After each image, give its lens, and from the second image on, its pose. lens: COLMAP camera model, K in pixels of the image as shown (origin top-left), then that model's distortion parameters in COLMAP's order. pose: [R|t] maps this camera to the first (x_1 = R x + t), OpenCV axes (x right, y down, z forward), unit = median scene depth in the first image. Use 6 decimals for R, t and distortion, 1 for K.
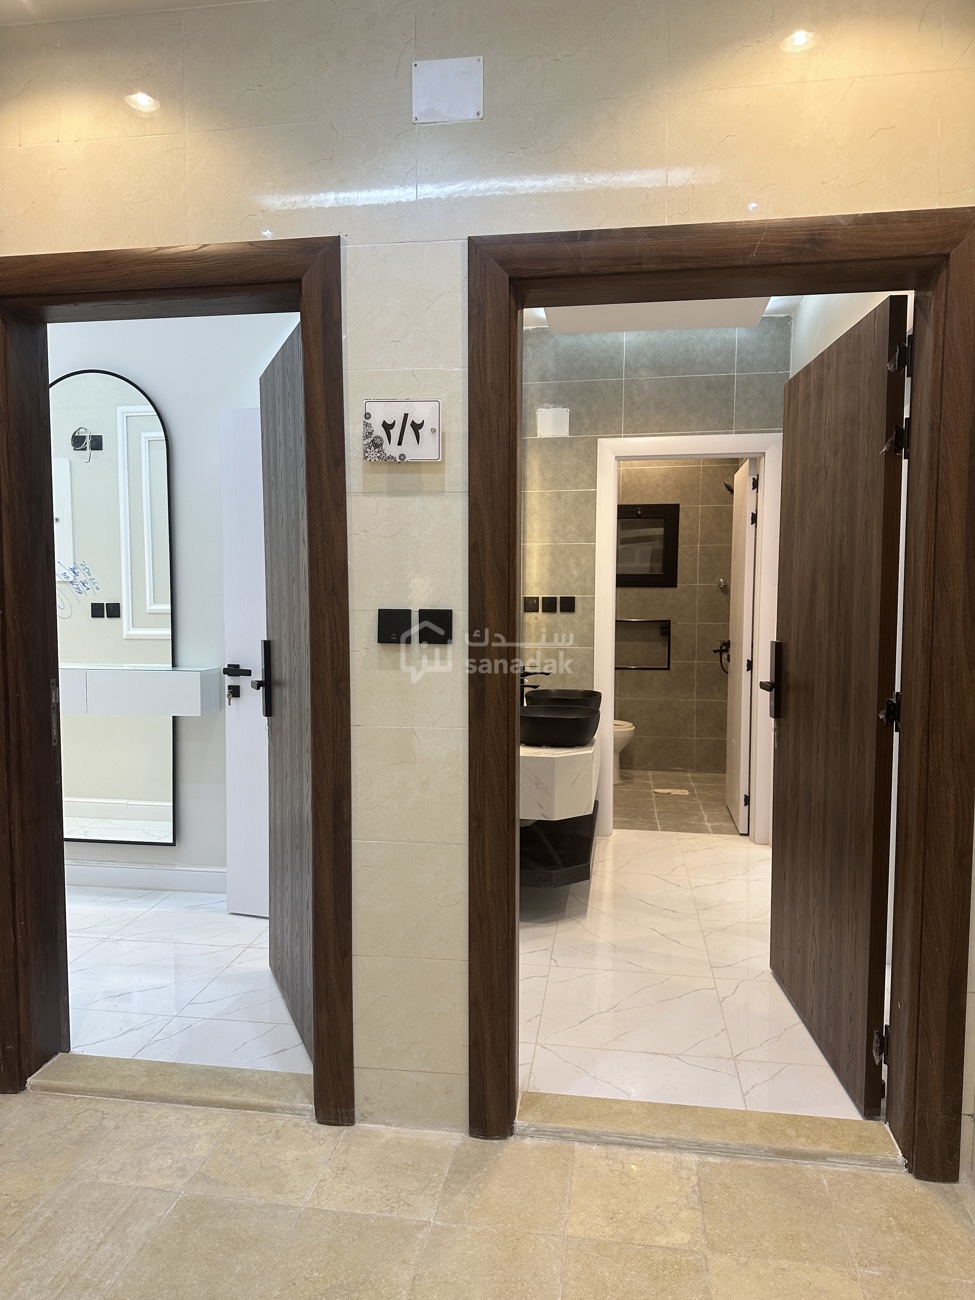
lens RADIAL K [[912.5, 0, 487.5], [0, 912.5, 650.0], [0, 0, 1]] dist [0.146087, -0.001365]
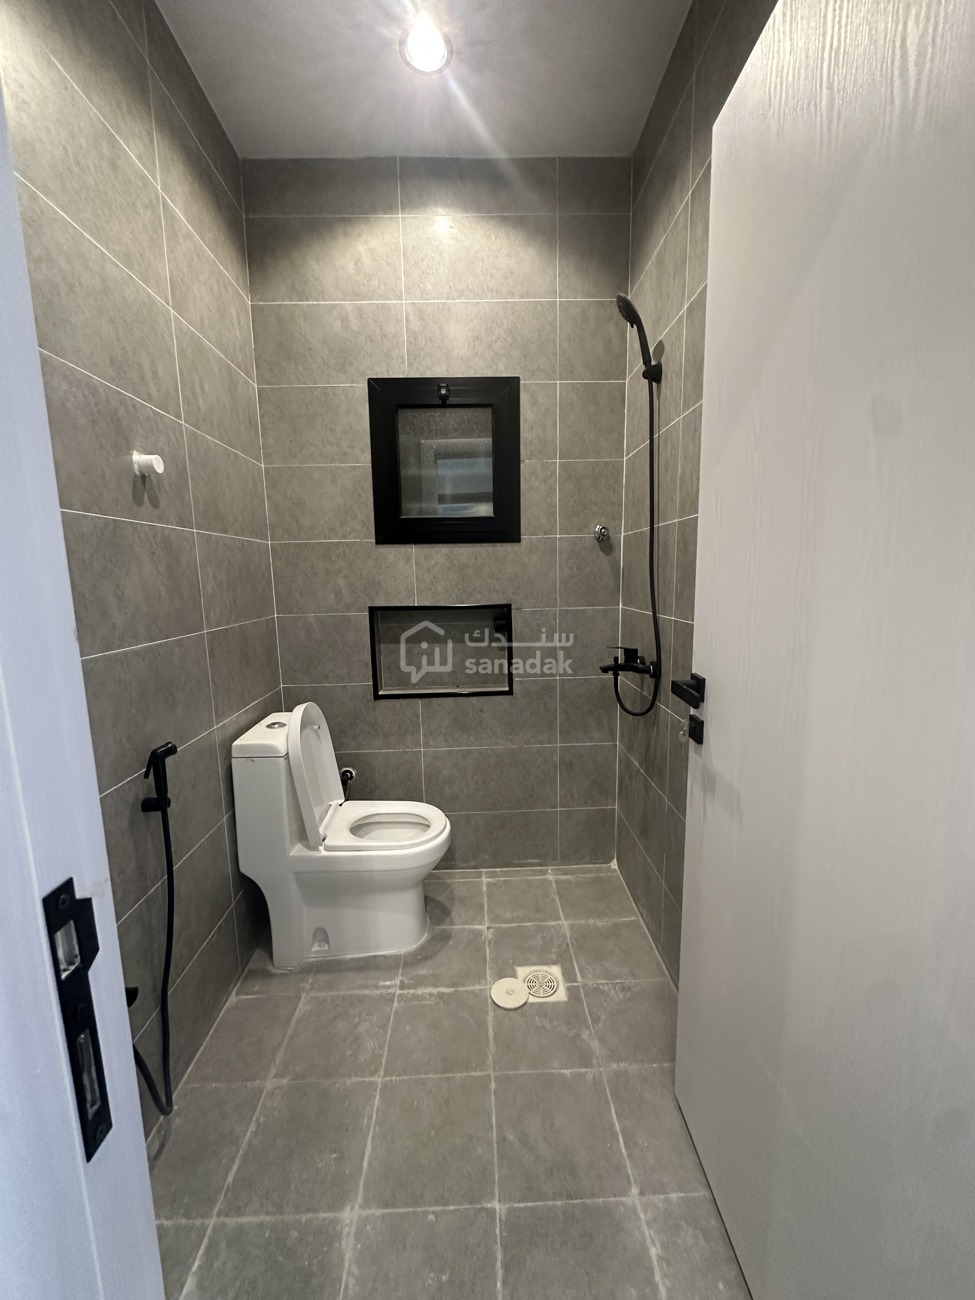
lens RADIAL K [[537.3, 0, 487.5], [0, 537.3, 650.0], [0, 0, 1]] dist [-0.003988, 0.009465]
pose [[0.984323, -0.050513, 0.168985, 0.172591], [0.036949, 0.995908, 0.082471, -0.042373], [-0.172460, -0.074934, 0.982162, 0.909993]]
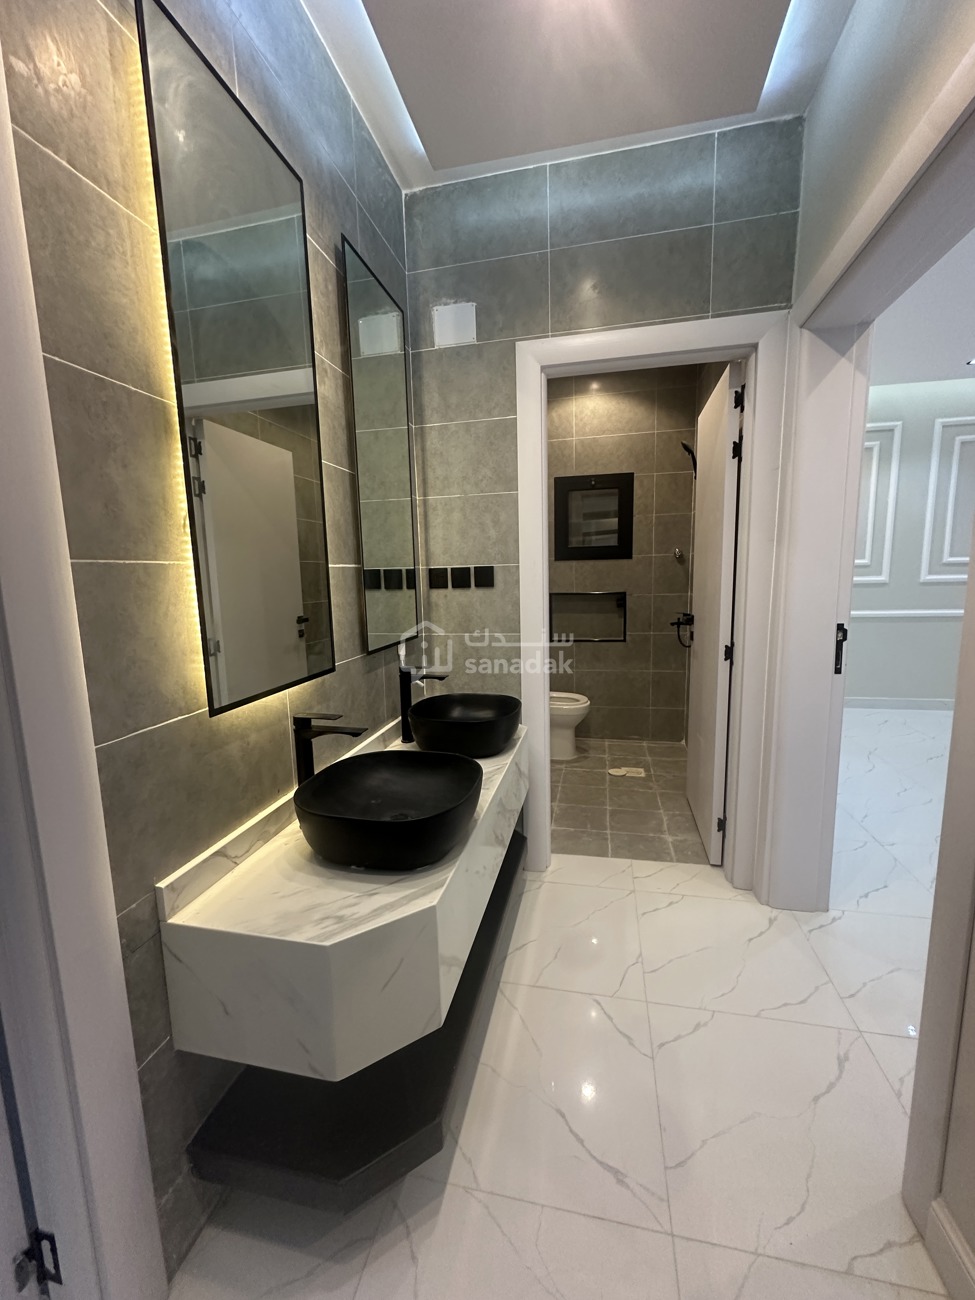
lens RADIAL K [[537.3, 0, 487.5], [0, 537.3, 650.0], [0, 0, 1]] dist [-0.003988, 0.009465]
pose [[0.997694, -0.019852, -0.064911, 0.112858], [0.024631, 0.996979, 0.073665, -0.021549], [0.063252, -0.075094, 0.995168, 0.533496]]
